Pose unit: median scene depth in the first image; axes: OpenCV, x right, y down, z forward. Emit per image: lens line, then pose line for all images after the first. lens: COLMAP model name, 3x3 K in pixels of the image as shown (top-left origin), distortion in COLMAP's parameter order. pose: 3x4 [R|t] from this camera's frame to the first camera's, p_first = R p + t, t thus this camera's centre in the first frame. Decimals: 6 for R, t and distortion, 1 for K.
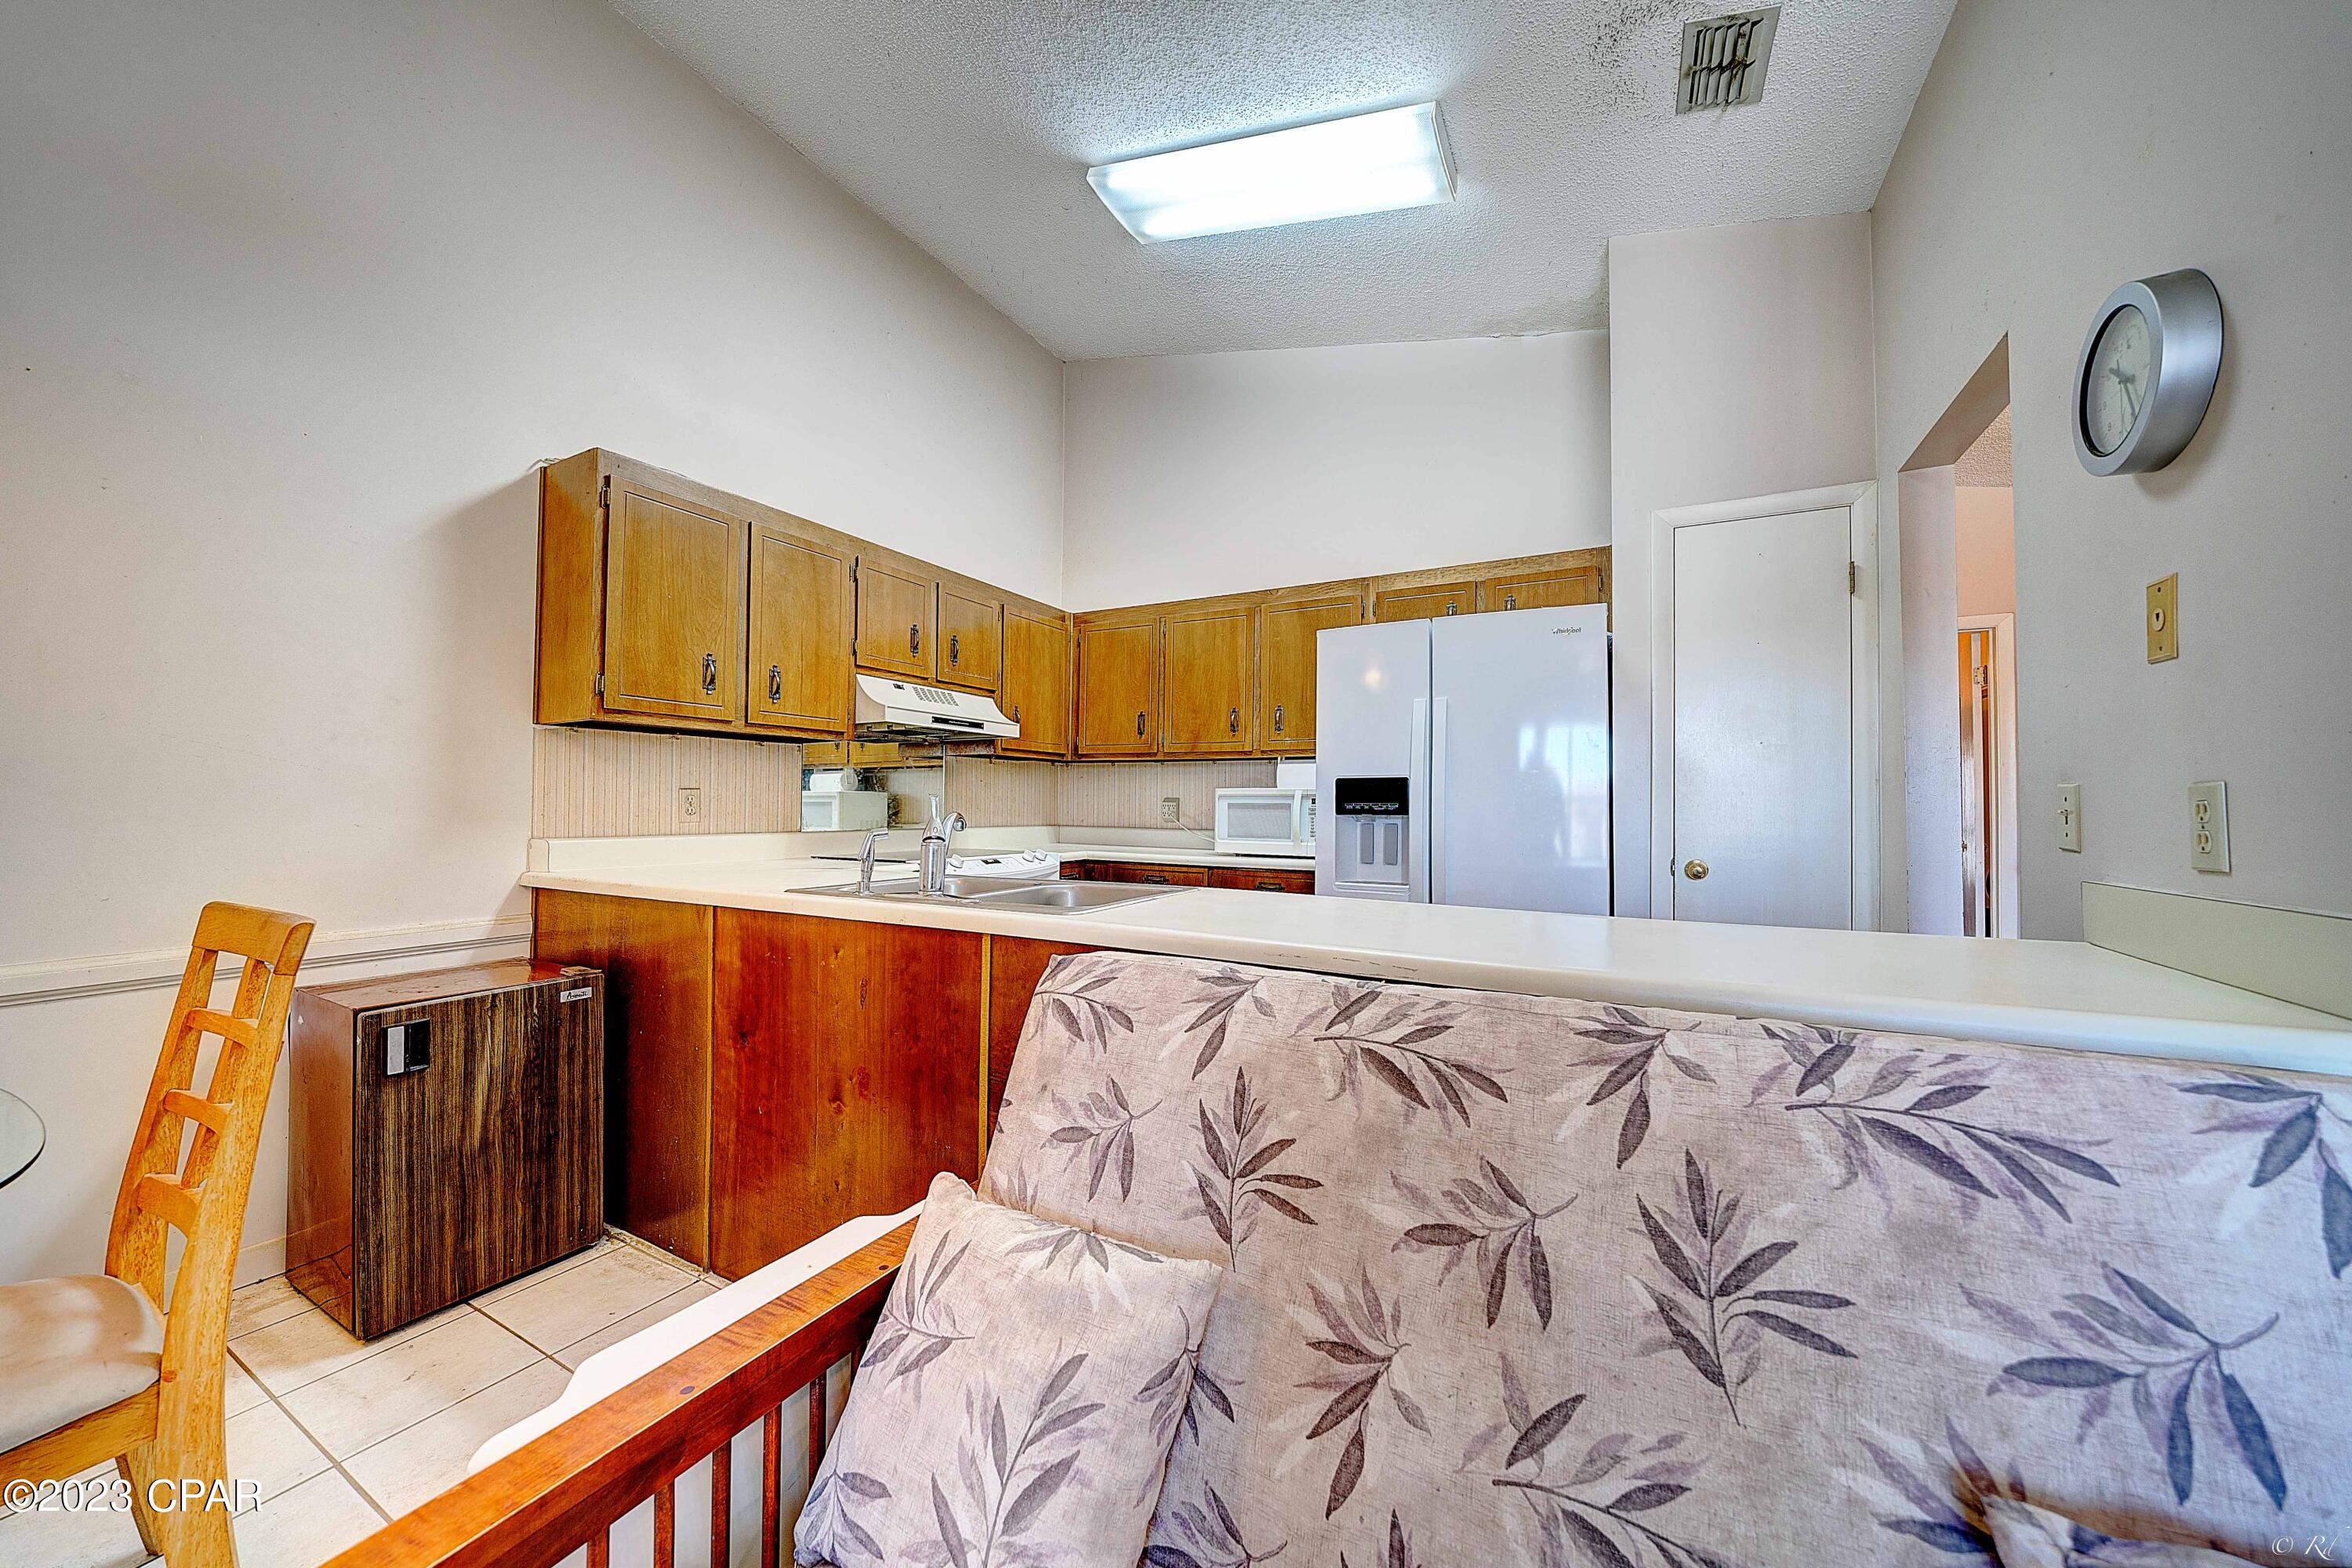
lens RADIAL K [[814.1, 0, 1176.3], [0, 814.1, 789.7], [0, 0, 1]] dist [-0.003813, 0.000134]
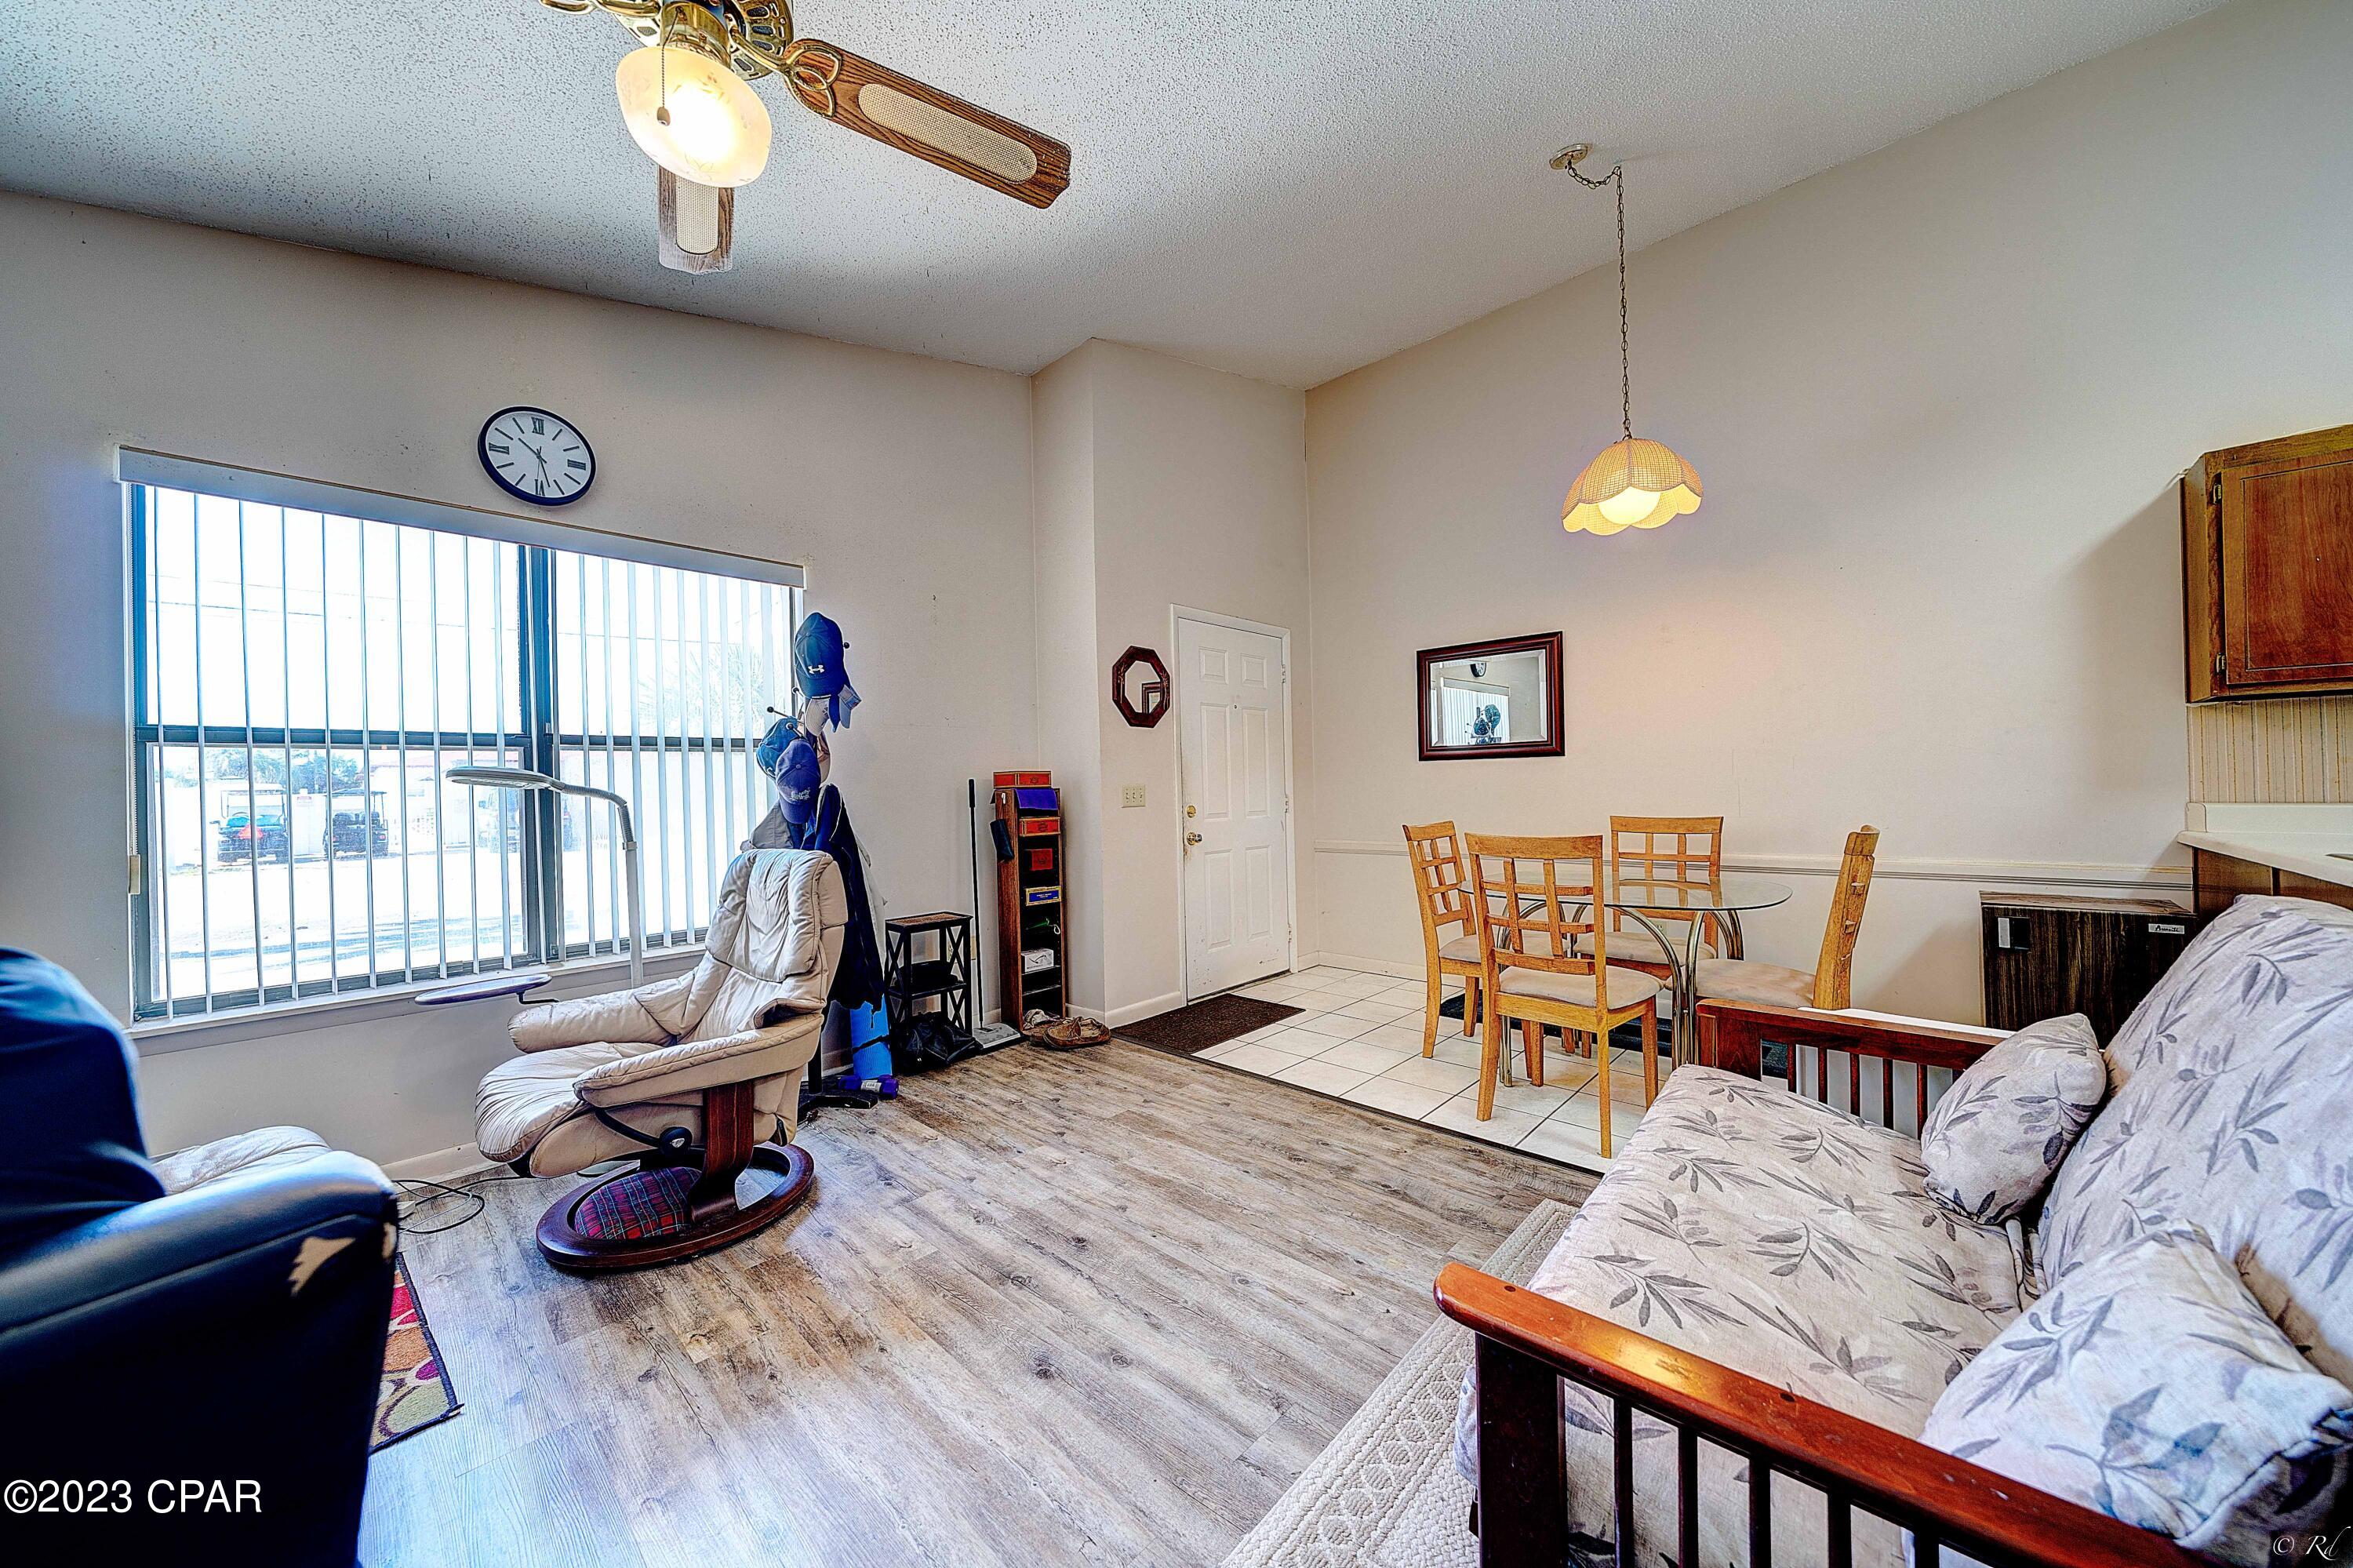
lens RADIAL K [[814.4, 0, 1176.8], [0, 814.4, 789.7], [0, 0, 1]] dist [-0.003813, 0.000134]
pose [[-0.252499, 0.002102, -0.967595, 0.906213], [0.031005, 0.999502, -0.005920, 0.005834], [0.967100, -0.031495, -0.252438, -0.132992]]
